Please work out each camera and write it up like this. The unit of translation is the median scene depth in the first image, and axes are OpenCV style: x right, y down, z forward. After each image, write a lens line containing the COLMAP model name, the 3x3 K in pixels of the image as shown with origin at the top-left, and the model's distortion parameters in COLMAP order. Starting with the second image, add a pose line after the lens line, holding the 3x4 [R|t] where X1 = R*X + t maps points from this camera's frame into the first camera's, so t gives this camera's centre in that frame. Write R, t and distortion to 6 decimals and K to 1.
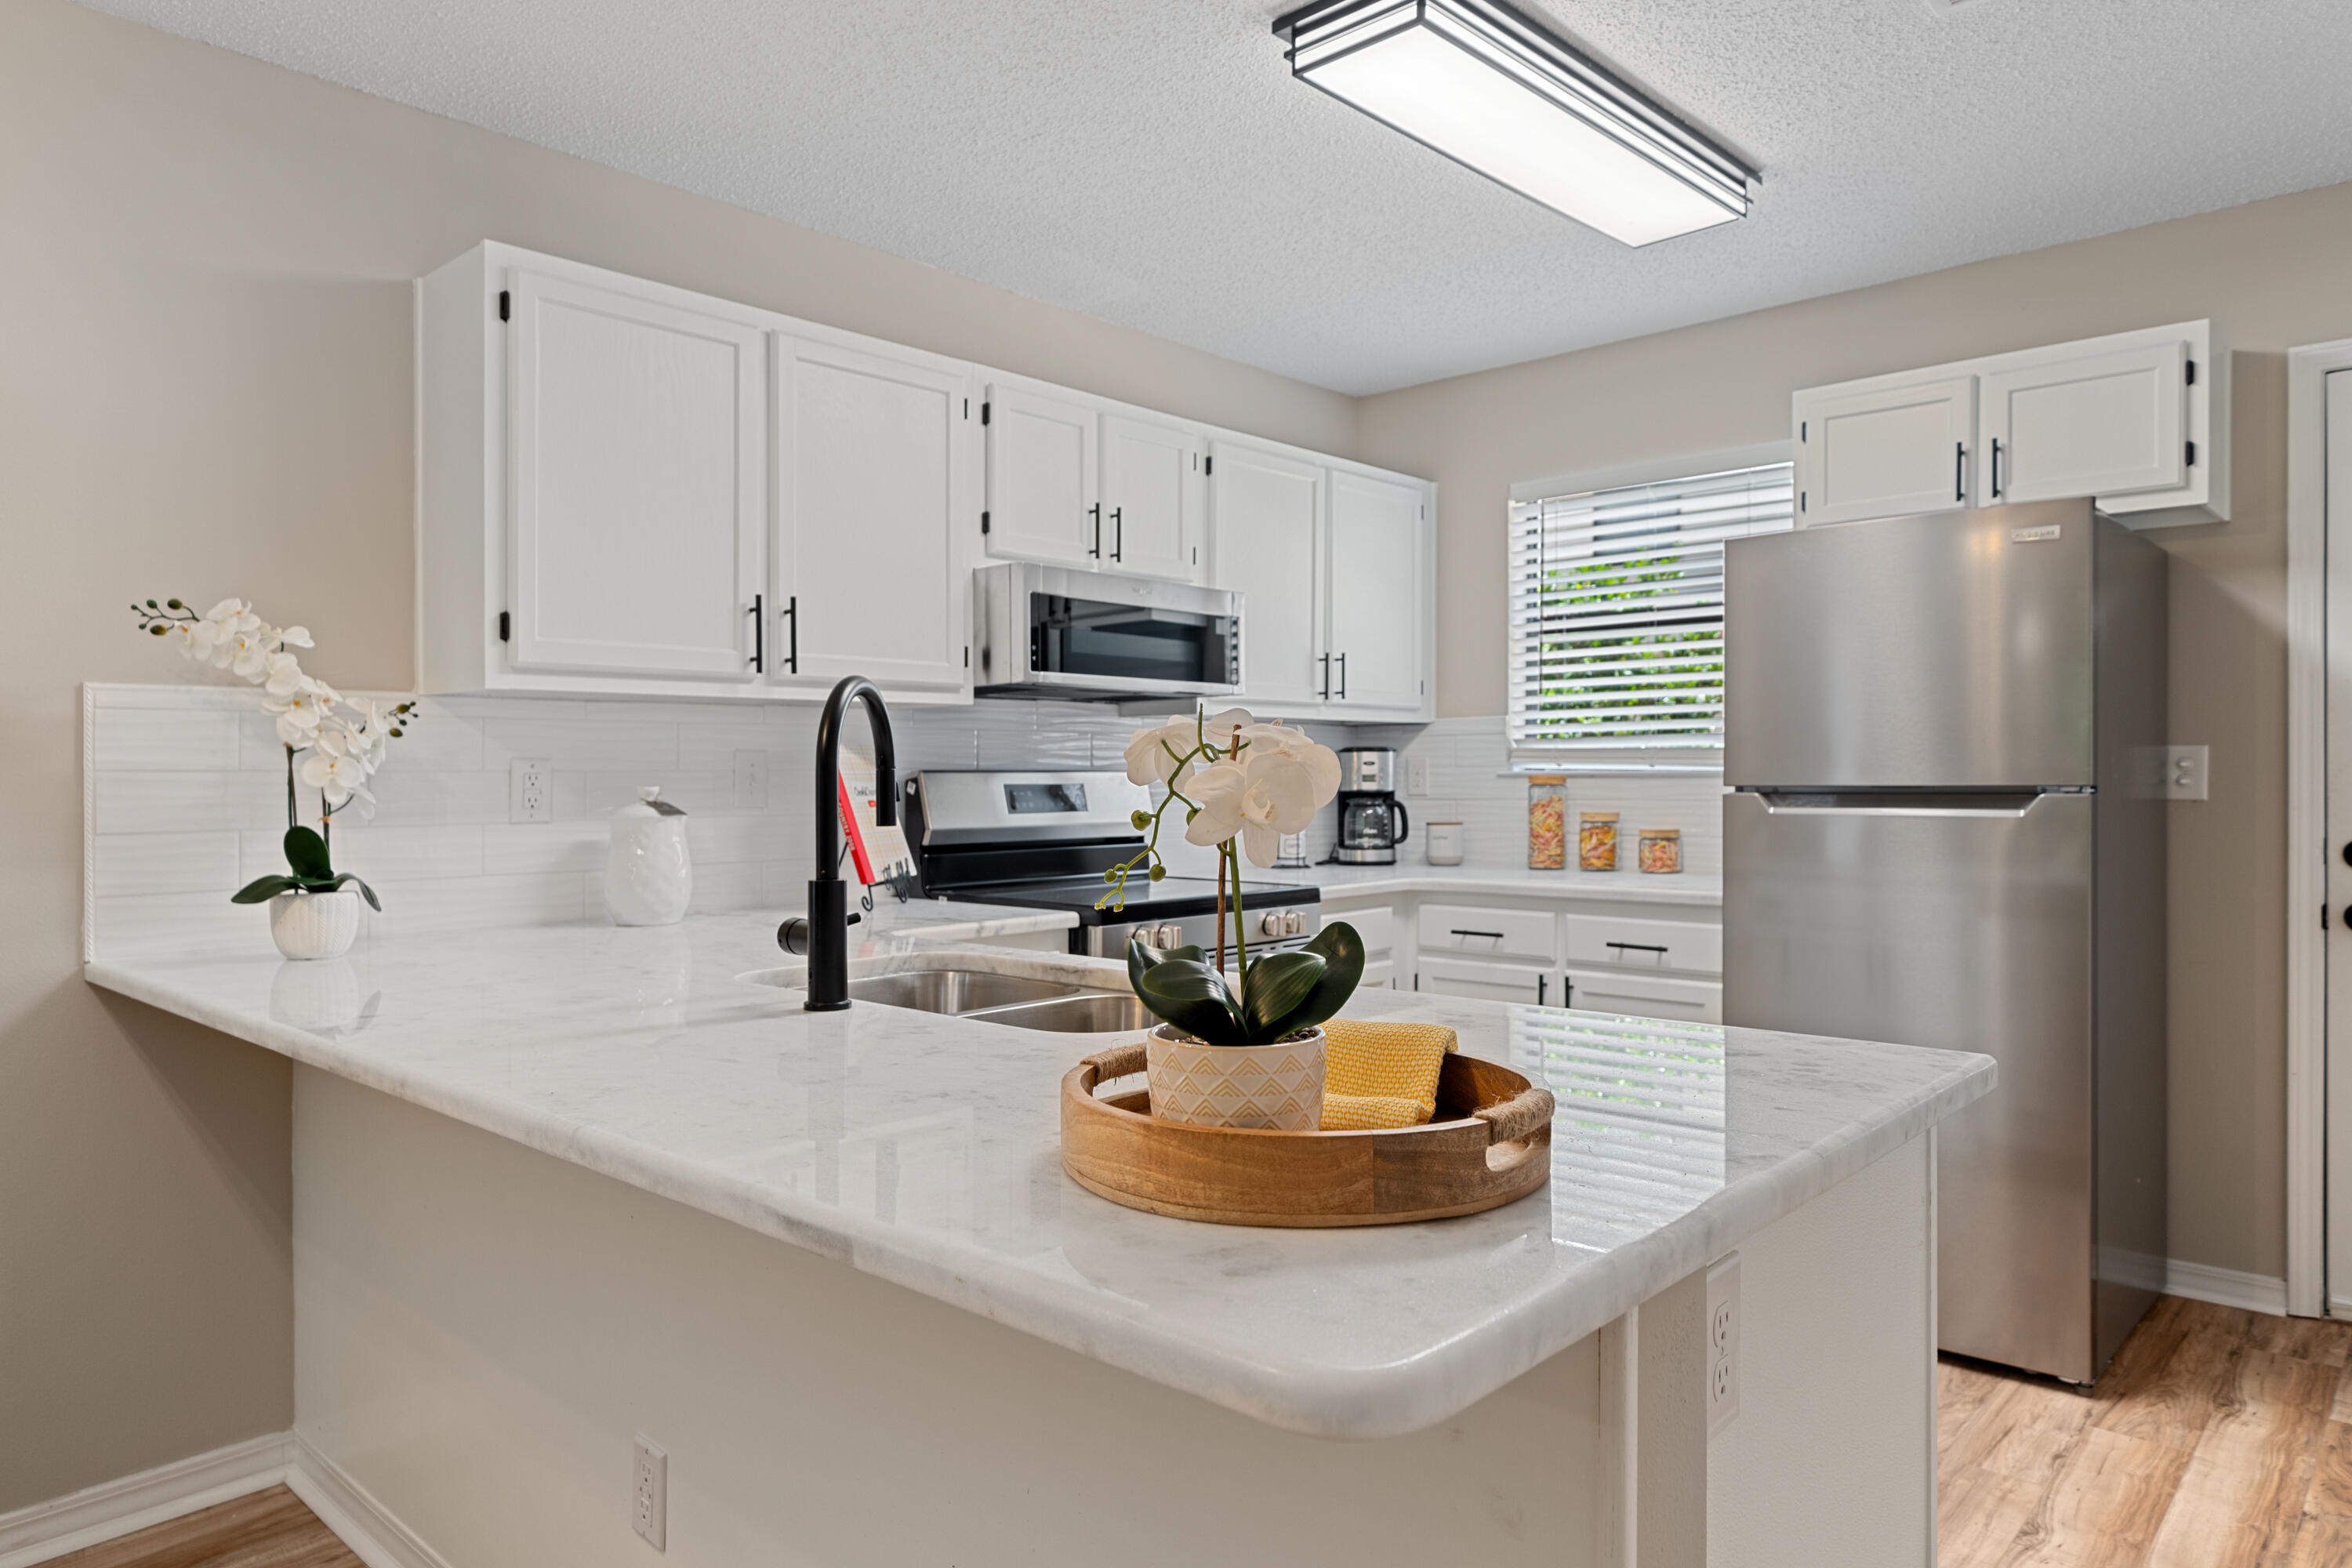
lens RADIAL K [[1466.8, 0, 1174.5], [0, 1466.8, 835.4], [0, 0, 1]] dist [0.001710, -0.000815]
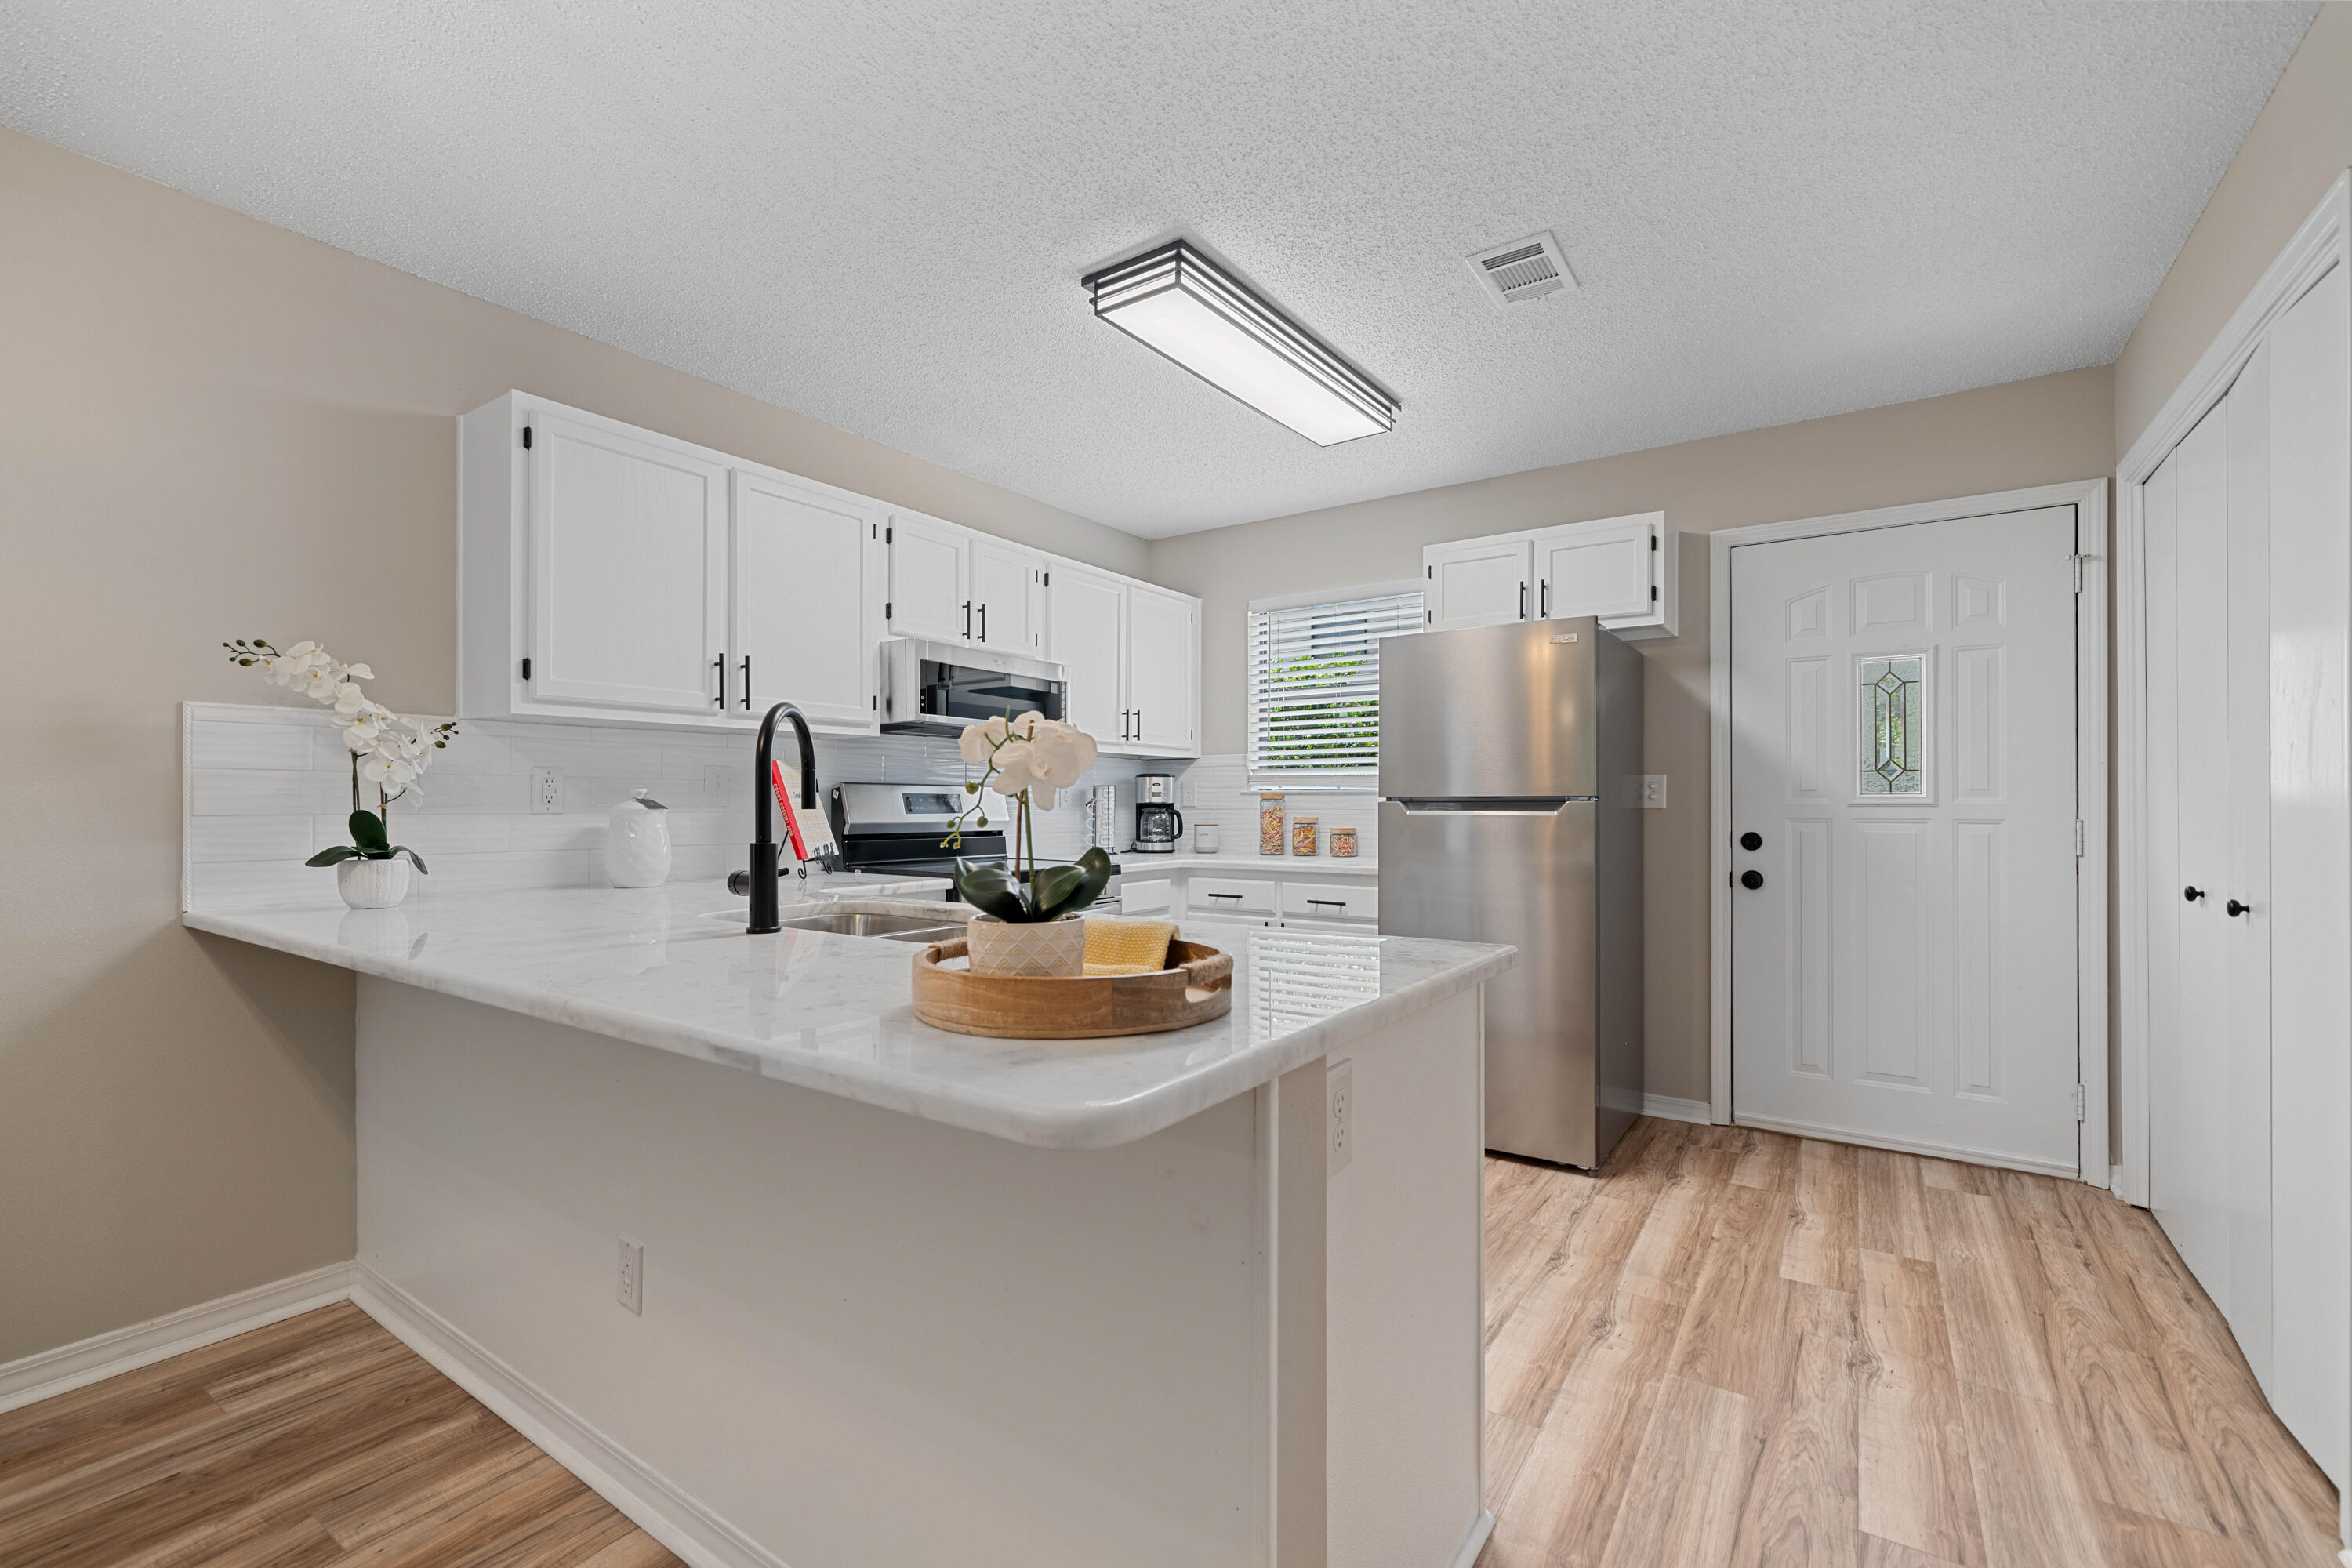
lens RADIAL K [[999.5, 0, 1180.2], [0, 999.5, 841.8], [0, 0, 1]] dist [-0.001890, 0.000071]
pose [[0.989805, 0.001946, 0.142414, 0.017026], [-0.001393, 0.999991, -0.003980, 0.019656], [-0.142420, 0.003741, 0.989799, -0.017174]]
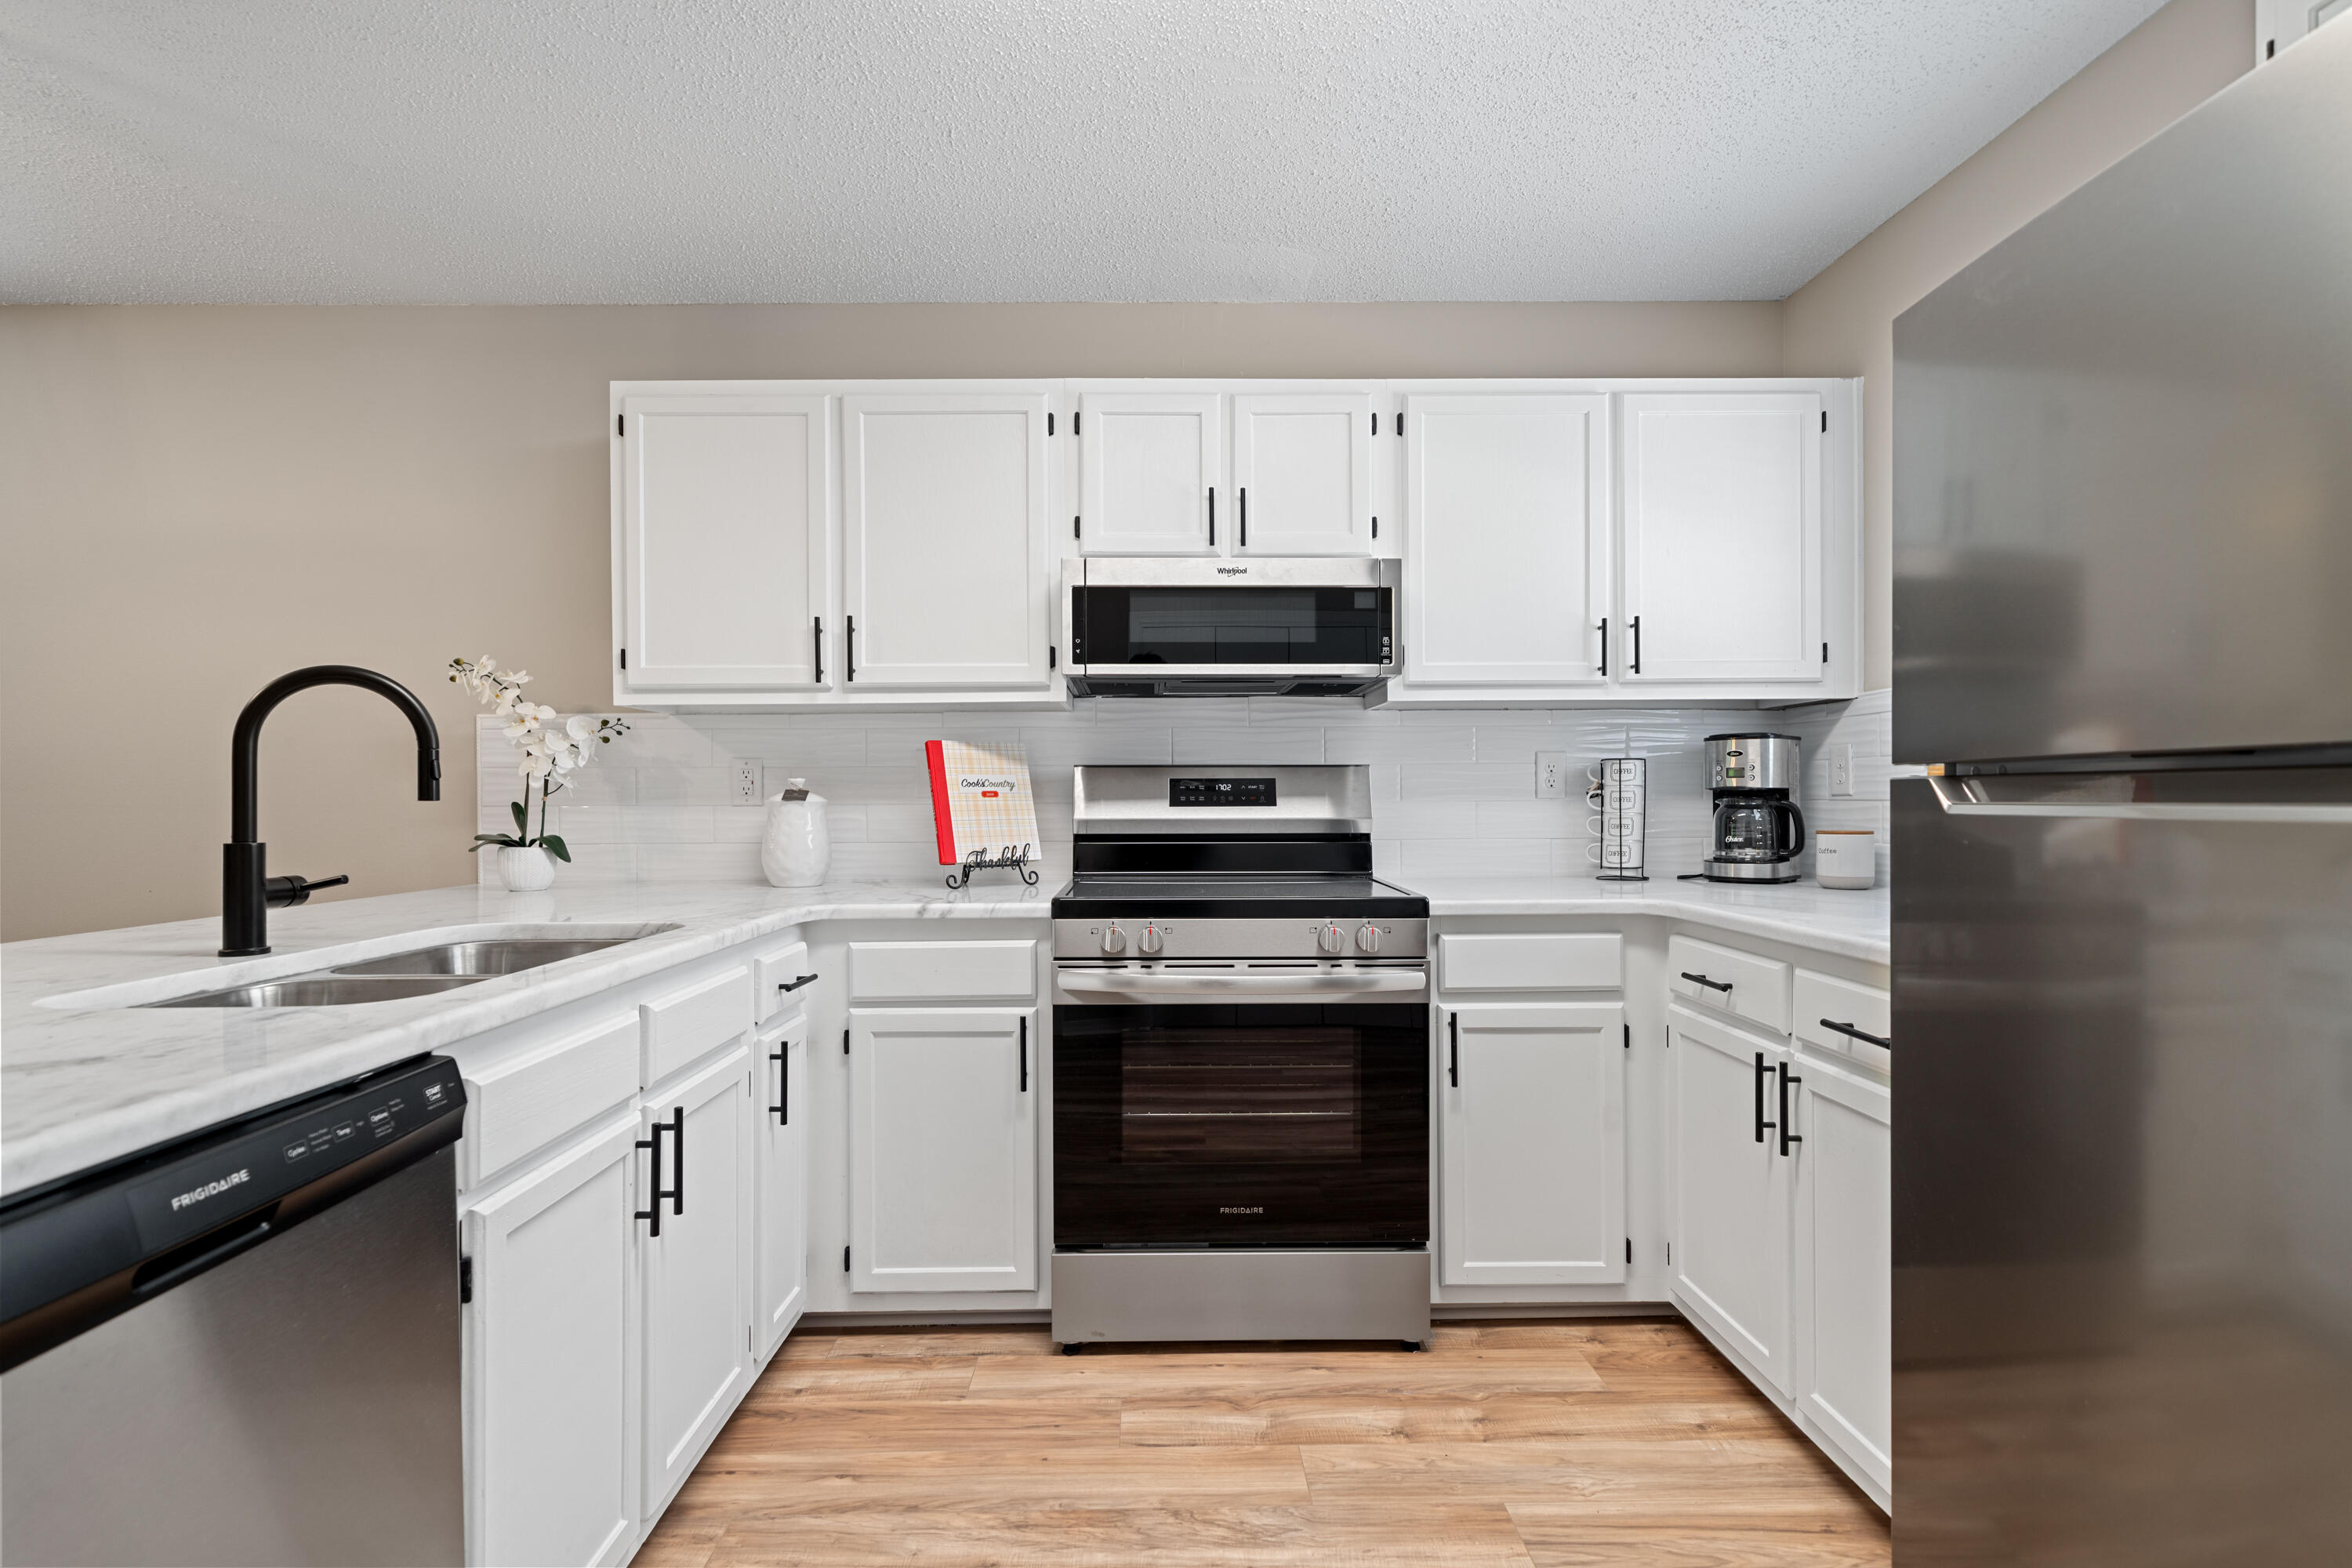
lens RADIAL K [[1158.6, 0, 1170.8], [0, 1158.6, 824.5], [0, 0, 1]] dist [-0.000532, -0.000013]
pose [[0.686873, 0.022445, -0.726430, 0.564902], [-0.029603, 0.999558, 0.002893, -0.005601], [0.726174, 0.019517, 0.687234, 0.520967]]
